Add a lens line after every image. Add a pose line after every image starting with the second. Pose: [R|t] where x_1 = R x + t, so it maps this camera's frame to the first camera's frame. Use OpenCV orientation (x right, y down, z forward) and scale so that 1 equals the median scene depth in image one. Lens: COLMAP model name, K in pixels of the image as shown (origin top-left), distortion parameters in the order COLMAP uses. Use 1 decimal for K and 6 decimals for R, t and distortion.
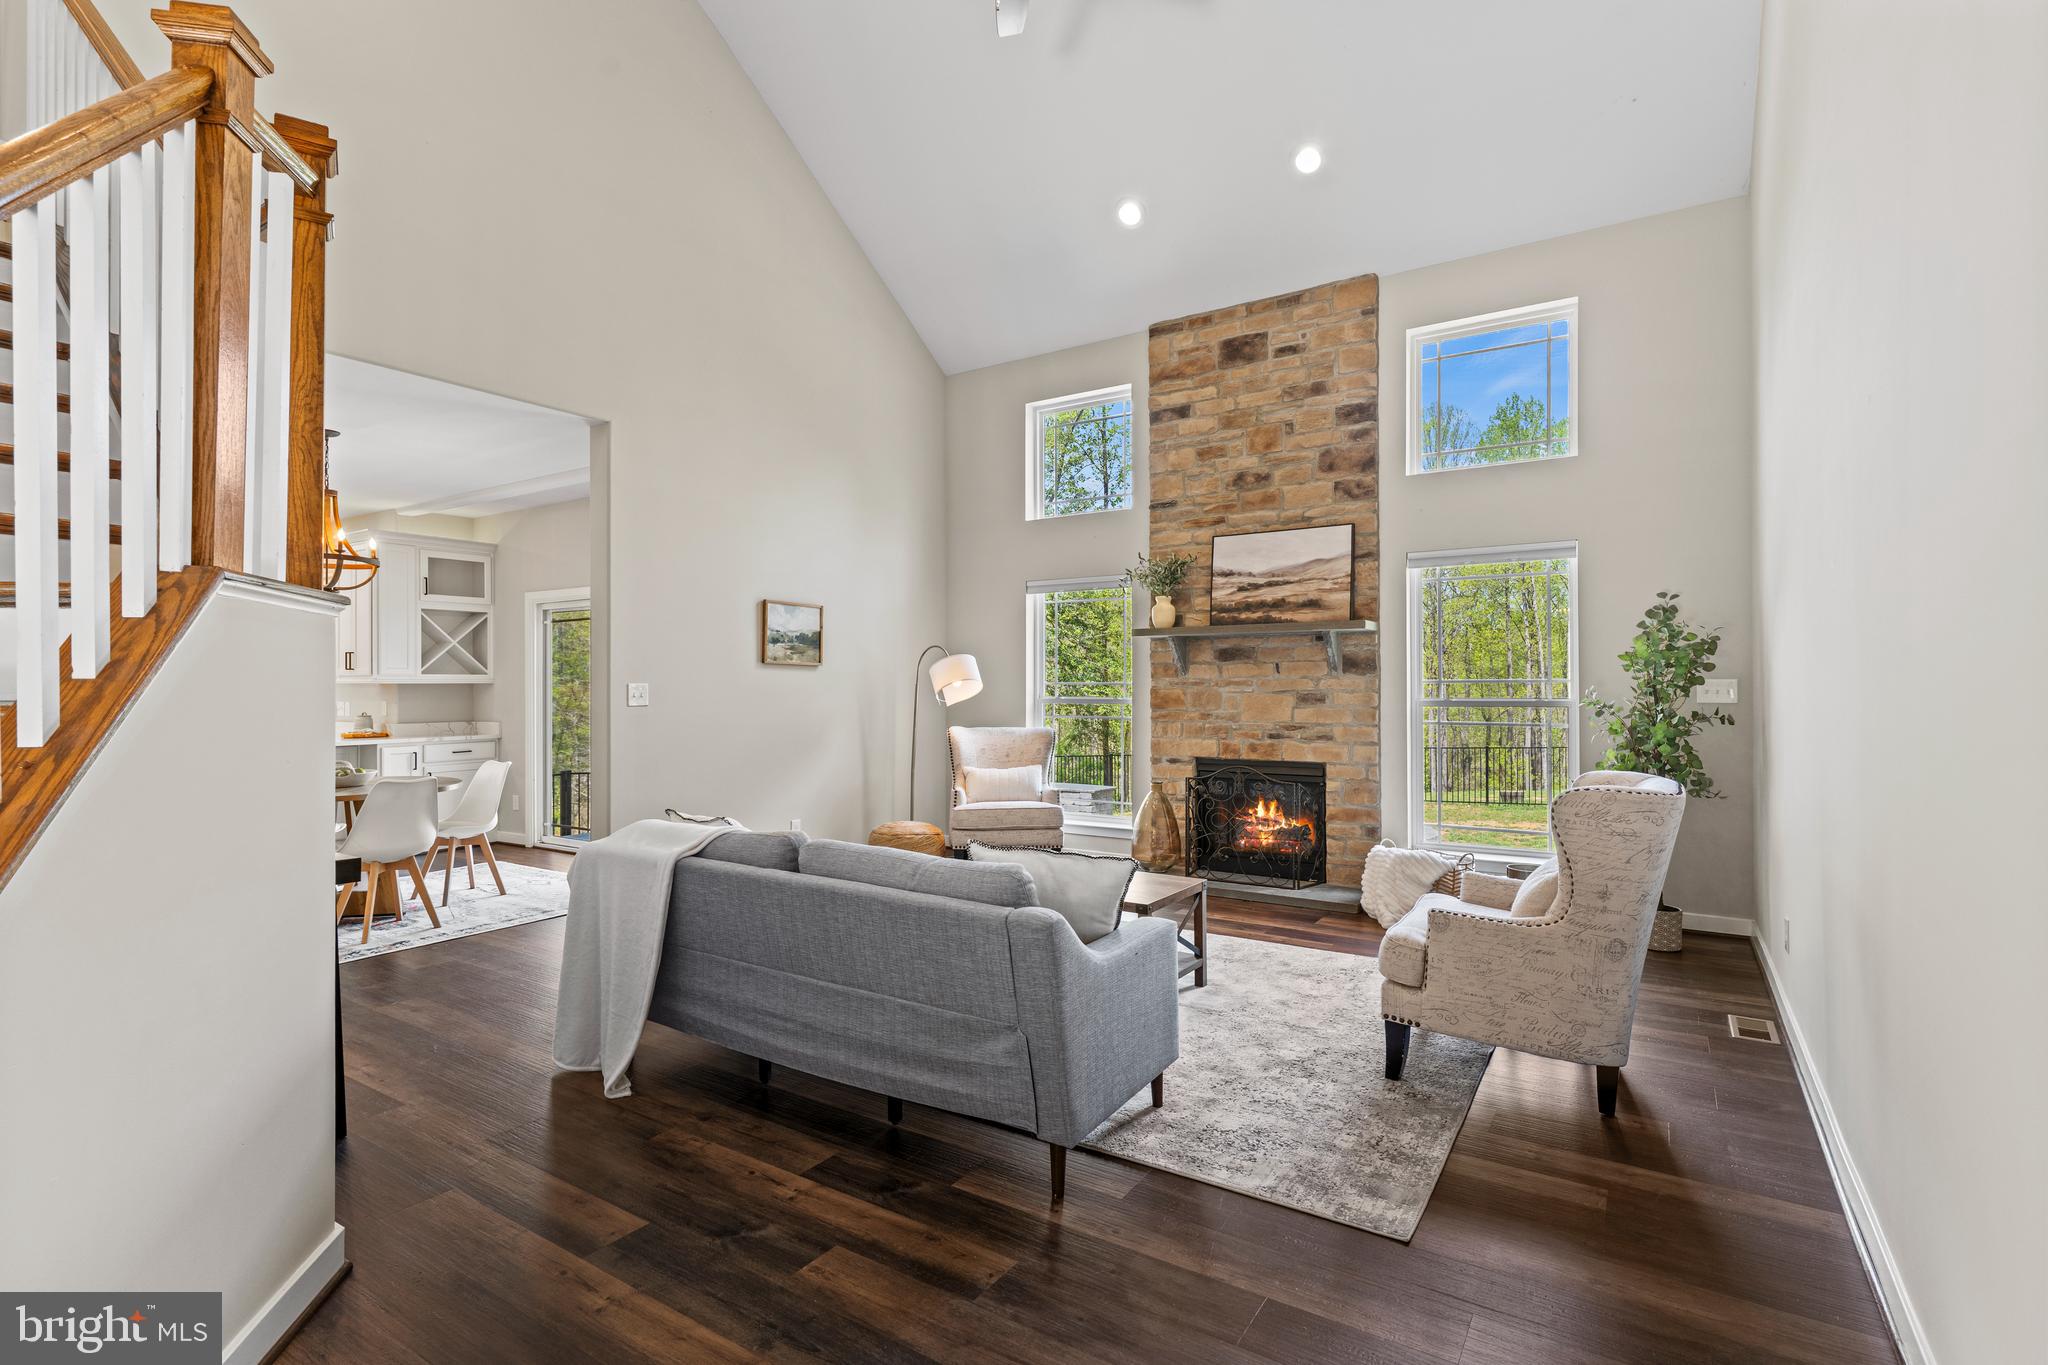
lens RADIAL K [[967.0, 0, 1018.9], [0, 967.0, 678.5], [0, 0, 1]] dist [0.001502, 0.000866]
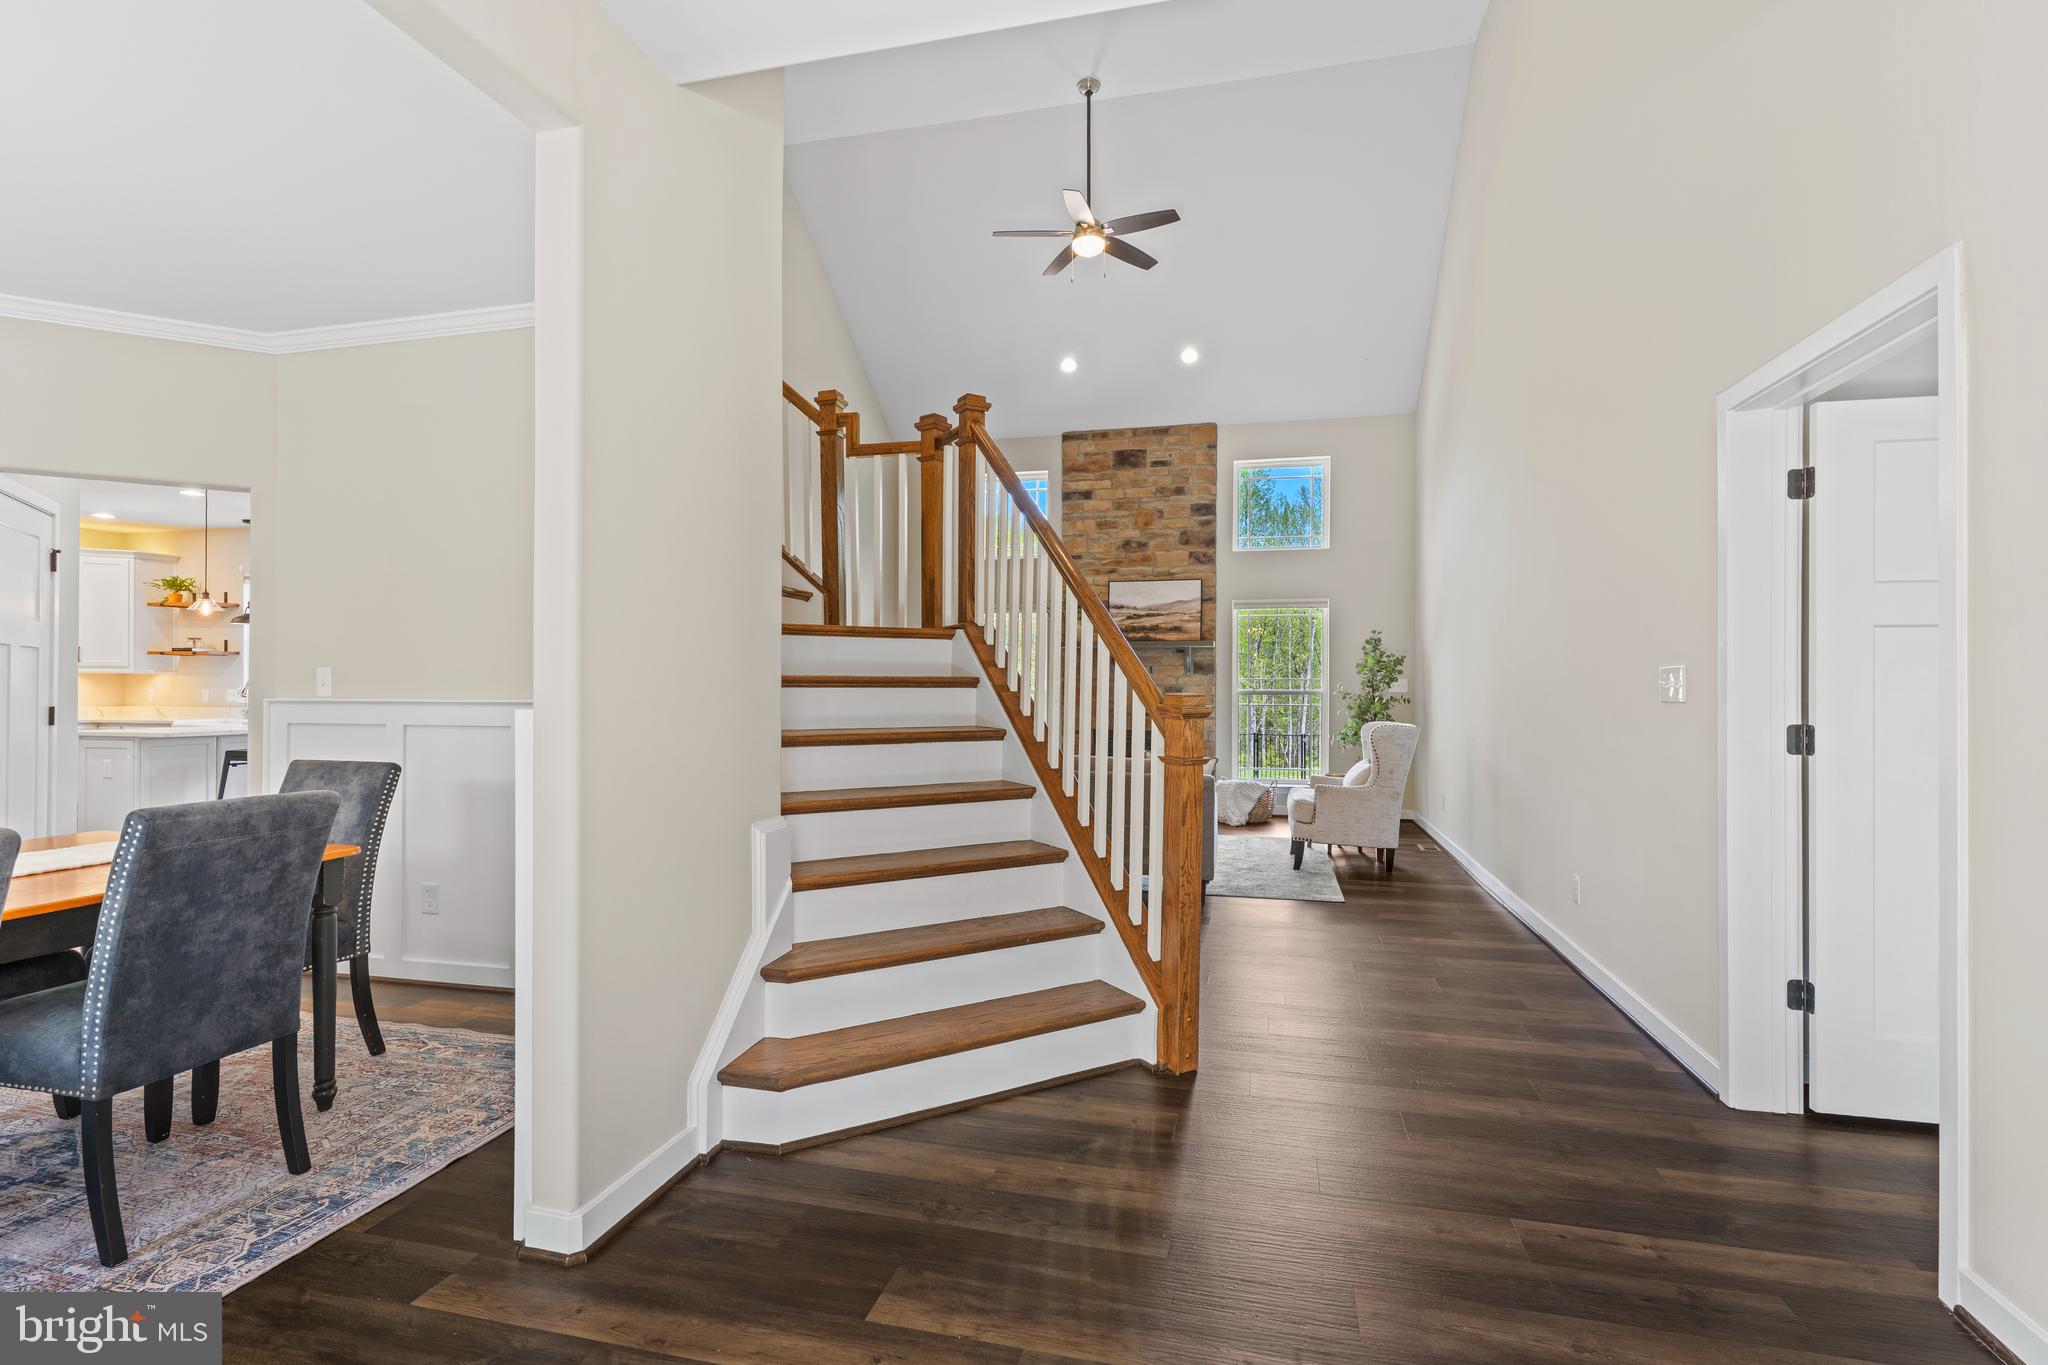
lens RADIAL K [[973.0, 0, 1024.0], [0, 973.0, 682.5], [0, 0, 1]] dist [-0.002365, -0.000021]
pose [[0.943596, 0.008260, 0.330996, -0.434896], [-0.009201, 0.999957, 0.001276, 0.009073], [-0.330971, -0.004249, 0.943631, -0.389944]]
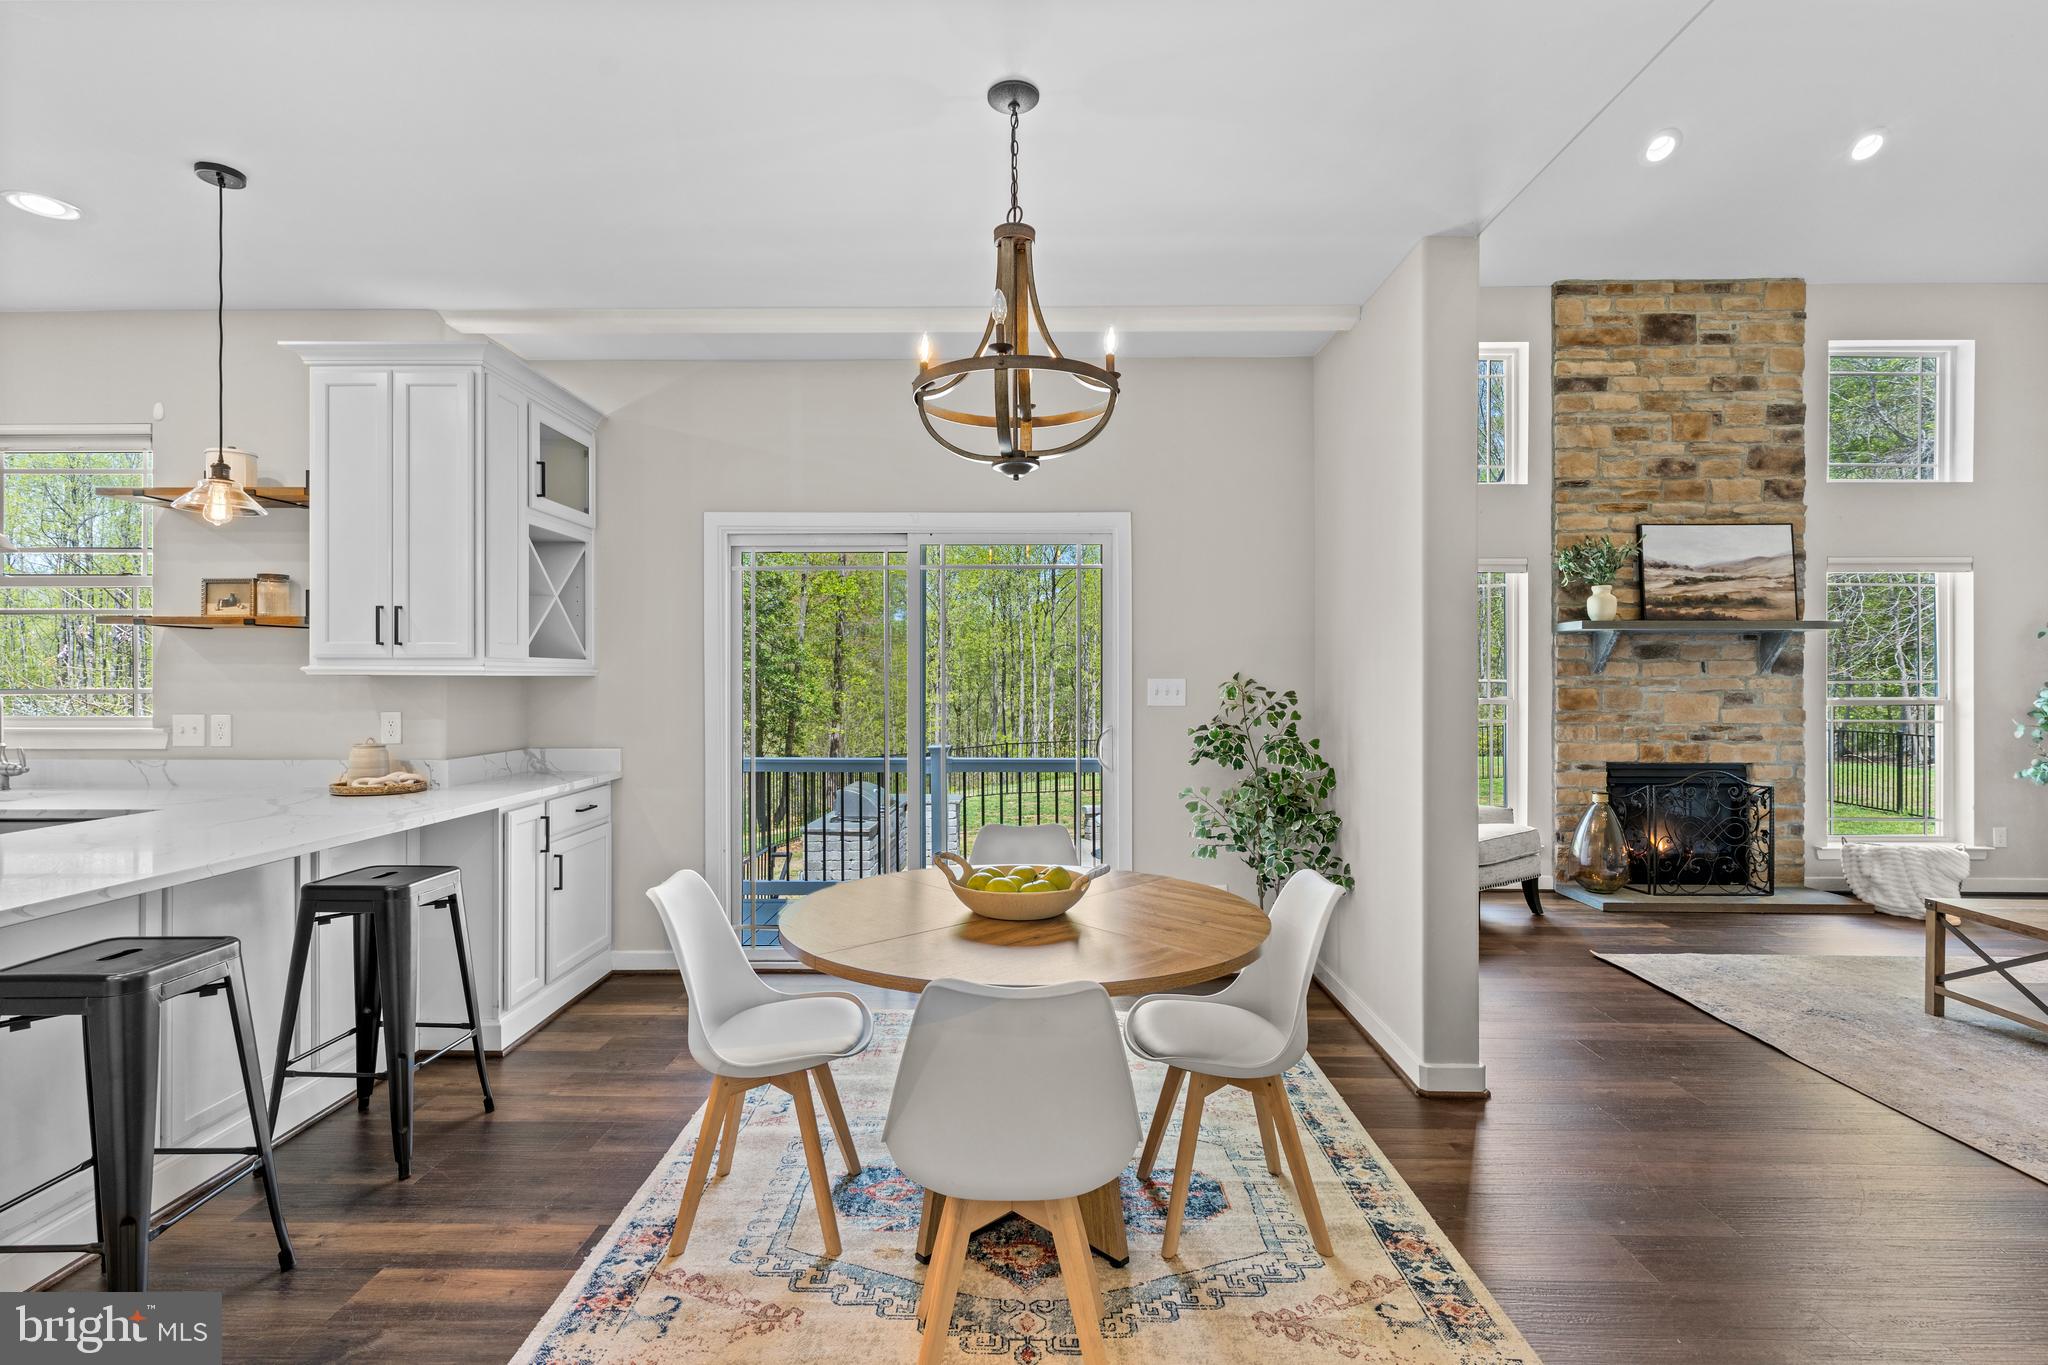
lens RADIAL K [[967.0, 0, 1018.9], [0, 967.0, 678.5], [0, 0, 1]] dist [0.001502, 0.000866]
pose [[0.843313, 0.005281, 0.537397, -0.829191], [-0.008685, 0.999955, 0.003803, 0.002956], [-0.537353, -0.007874, 0.843321, 0.555975]]
